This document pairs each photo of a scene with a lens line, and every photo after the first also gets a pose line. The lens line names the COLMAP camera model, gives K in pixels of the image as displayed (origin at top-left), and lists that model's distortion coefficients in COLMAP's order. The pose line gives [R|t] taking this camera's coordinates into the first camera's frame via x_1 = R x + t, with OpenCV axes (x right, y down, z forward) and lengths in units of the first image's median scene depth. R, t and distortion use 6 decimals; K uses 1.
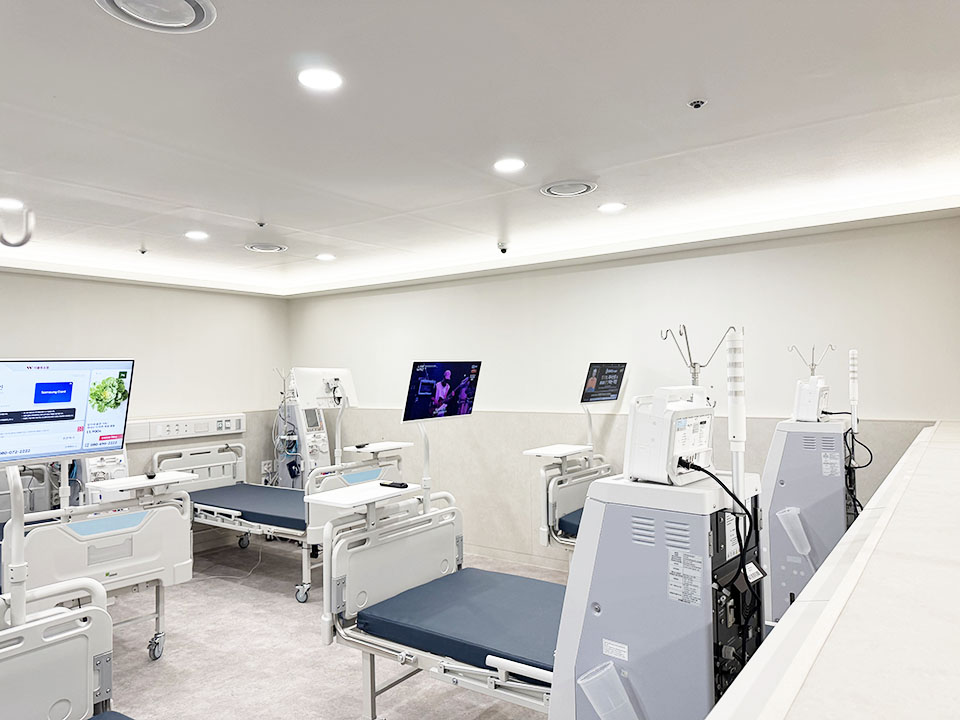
lens RADIAL K [[682.7, 0, 483.8], [0, 682.7, 350.5], [0, 0, 1]] dist [0.053329, -0.082319]
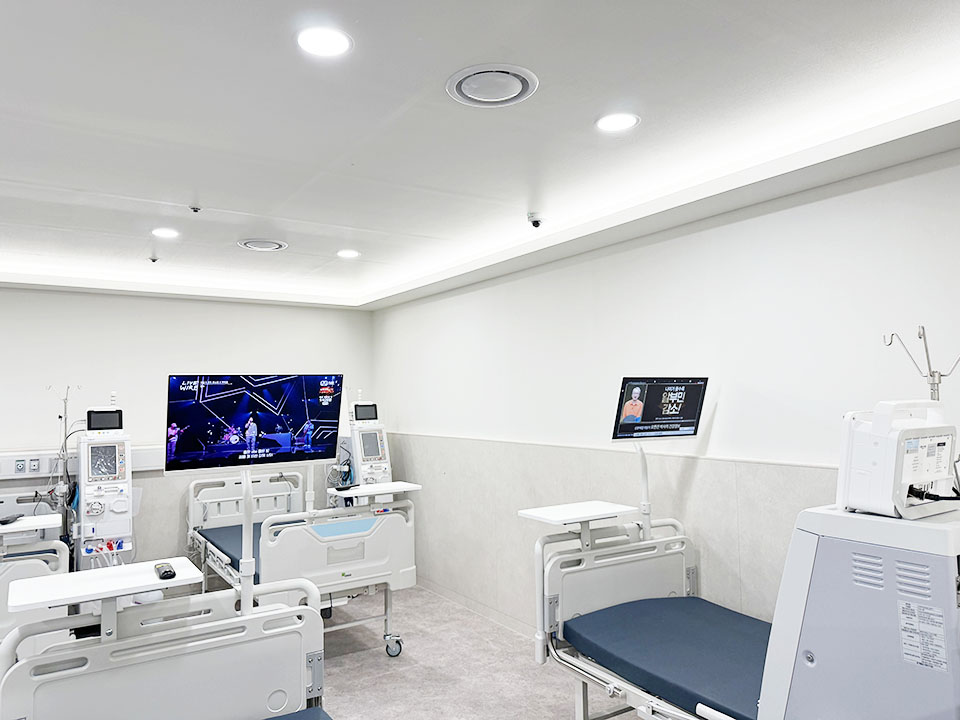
lens RADIAL K [[665.6, 0, 480.0], [0, 665.6, 360.0], [0, 0, 1]] dist [0.072527, -0.131705]
pose [[0.939889, -0.018215, -0.340994, 0.199454], [0.013241, 0.999769, -0.016908, 0.008361], [0.341224, 0.011376, 0.939913, 0.301135]]
